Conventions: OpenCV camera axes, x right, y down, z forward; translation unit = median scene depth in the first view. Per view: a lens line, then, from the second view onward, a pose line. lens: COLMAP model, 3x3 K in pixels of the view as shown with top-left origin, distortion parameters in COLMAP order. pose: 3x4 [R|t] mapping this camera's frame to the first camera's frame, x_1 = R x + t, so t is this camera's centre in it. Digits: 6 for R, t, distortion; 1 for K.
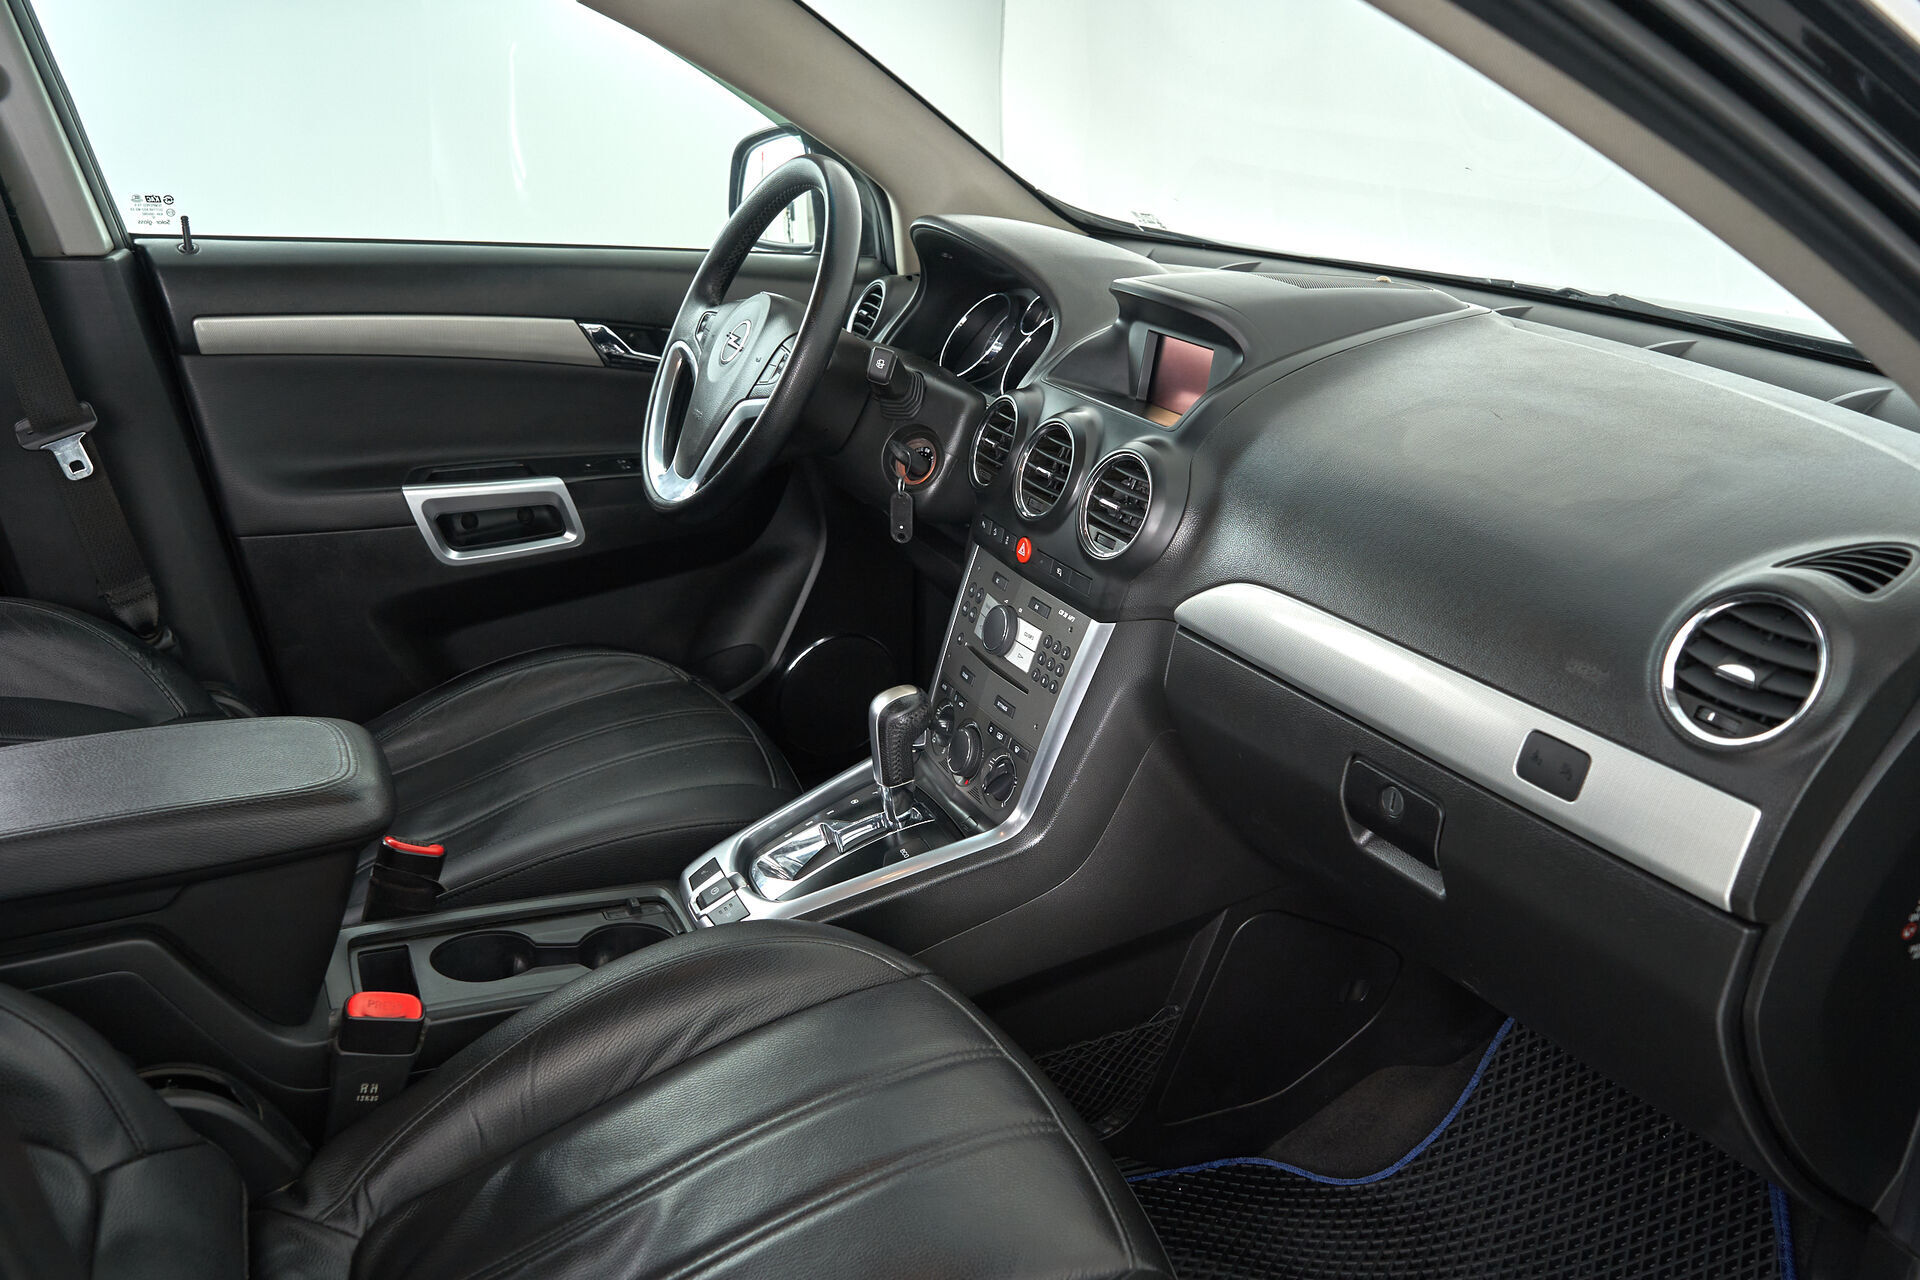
lens RADIAL K [[1565.5, 0, 960.0], [0, 1565.5, 640.0], [0, 0, 1]] dist [0.006743, -0.002884]
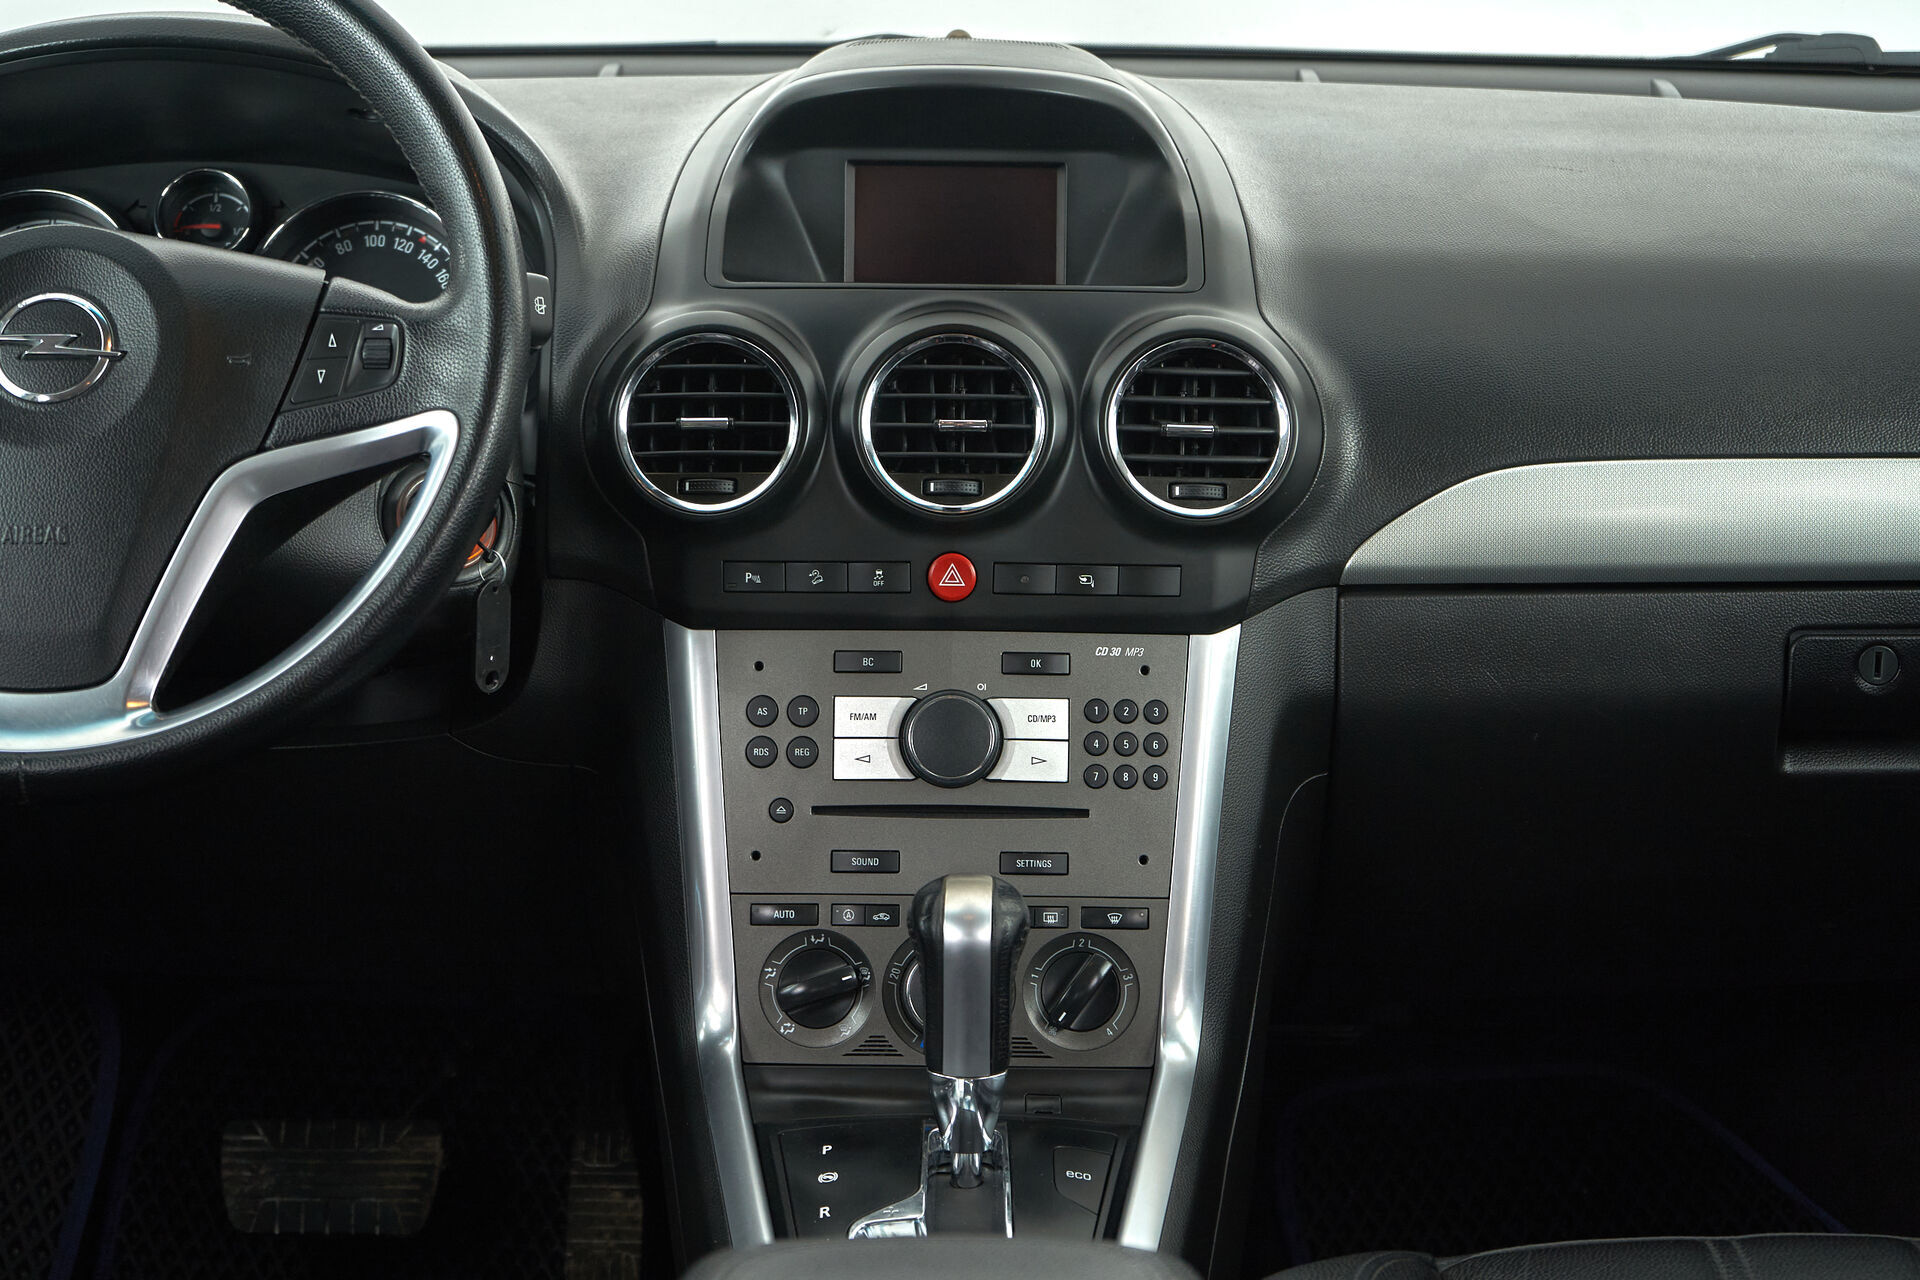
lens RADIAL K [[3914.7, 0, 968.2], [0, 3914.7, 605.5], [0, 0, 1]] dist [-0.026359, 0.095981]
pose [[0.413474, -0.221950, 0.883050, -1.094609], [0.312418, 0.945540, 0.091372, -0.162441], [-0.855240, 0.238100, 0.460297, 0.373891]]
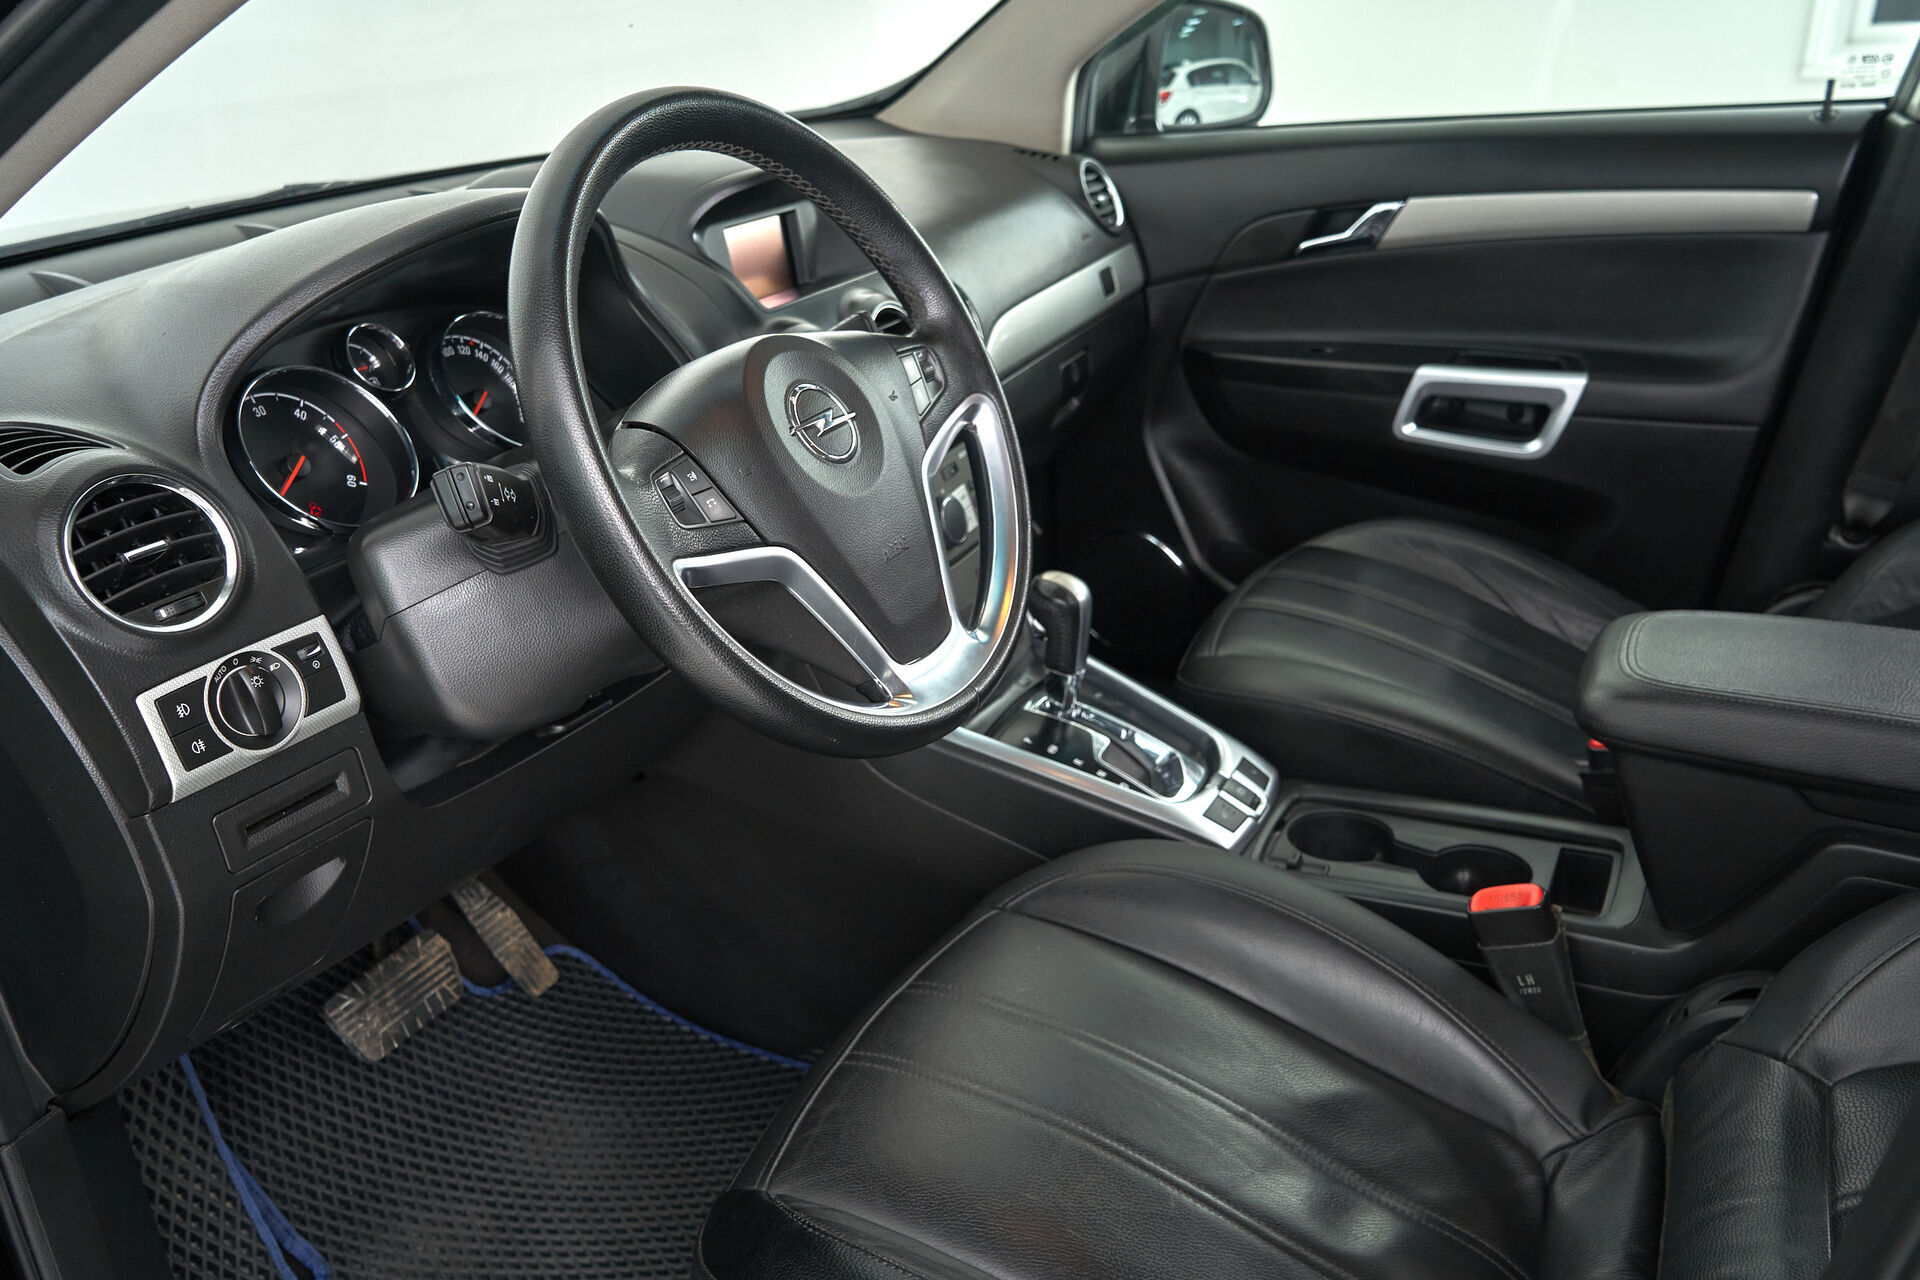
lens RADIAL K [[1565.5, 0, 960.0], [0, 1565.5, 640.0], [0, 0, 1]] dist [0.006743, -0.002884]
pose [[-0.627320, -0.309892, 0.714448, -0.679334], [0.287401, 0.760531, 0.582232, -0.502210], [-0.723789, 0.570579, -0.388033, 1.382918]]
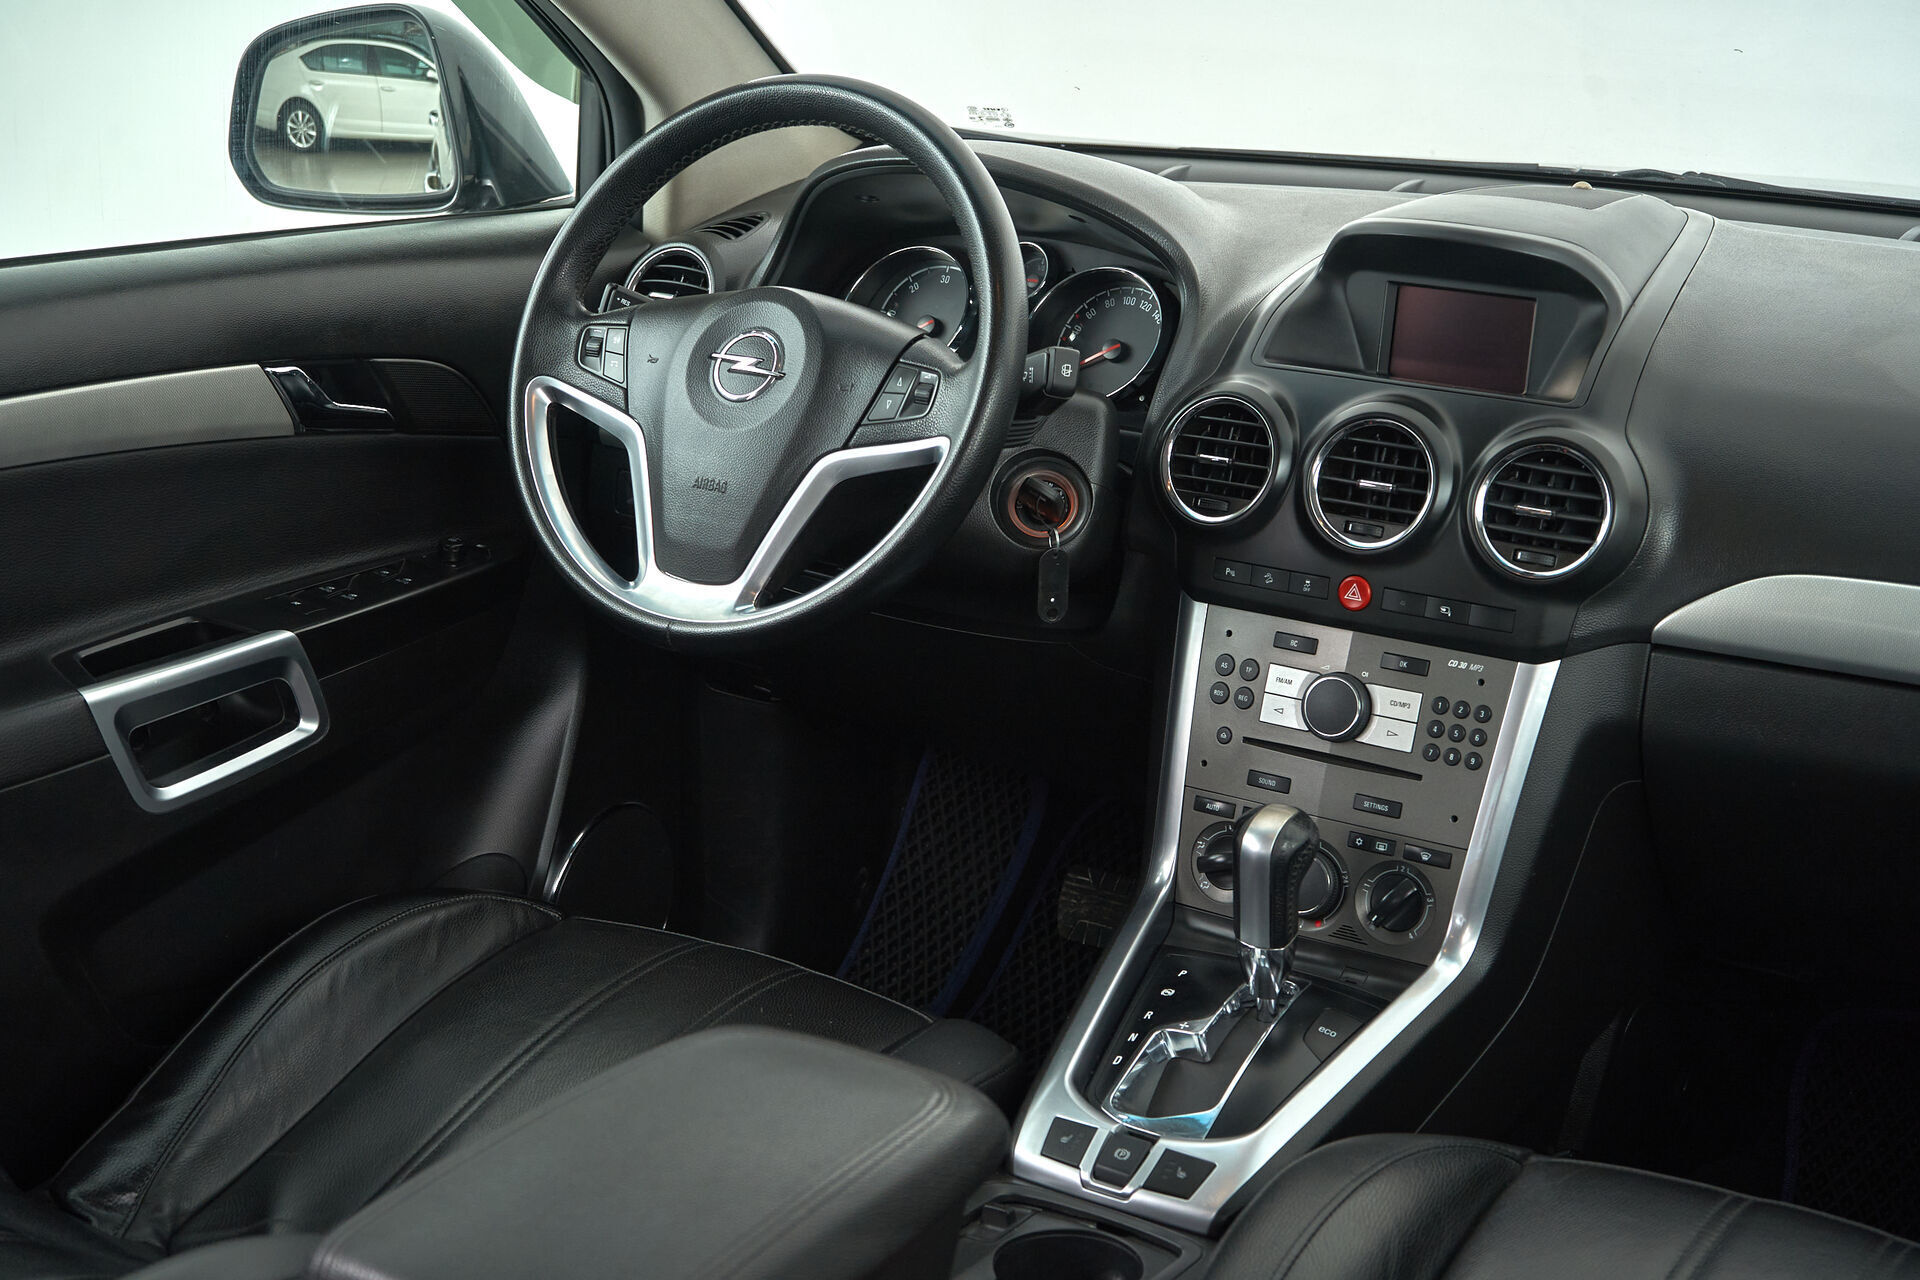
lens RADIAL K [[2782.0, 0, 960.0], [0, 2782.0, 640.0], [0, 0, 1]] dist [-0.006577, 0.005605]
pose [[0.842206, -0.176522, 0.509439, -0.763623], [0.193976, 0.980819, 0.019176, -0.093893], [-0.503053, 0.082669, 0.860293, -0.033768]]
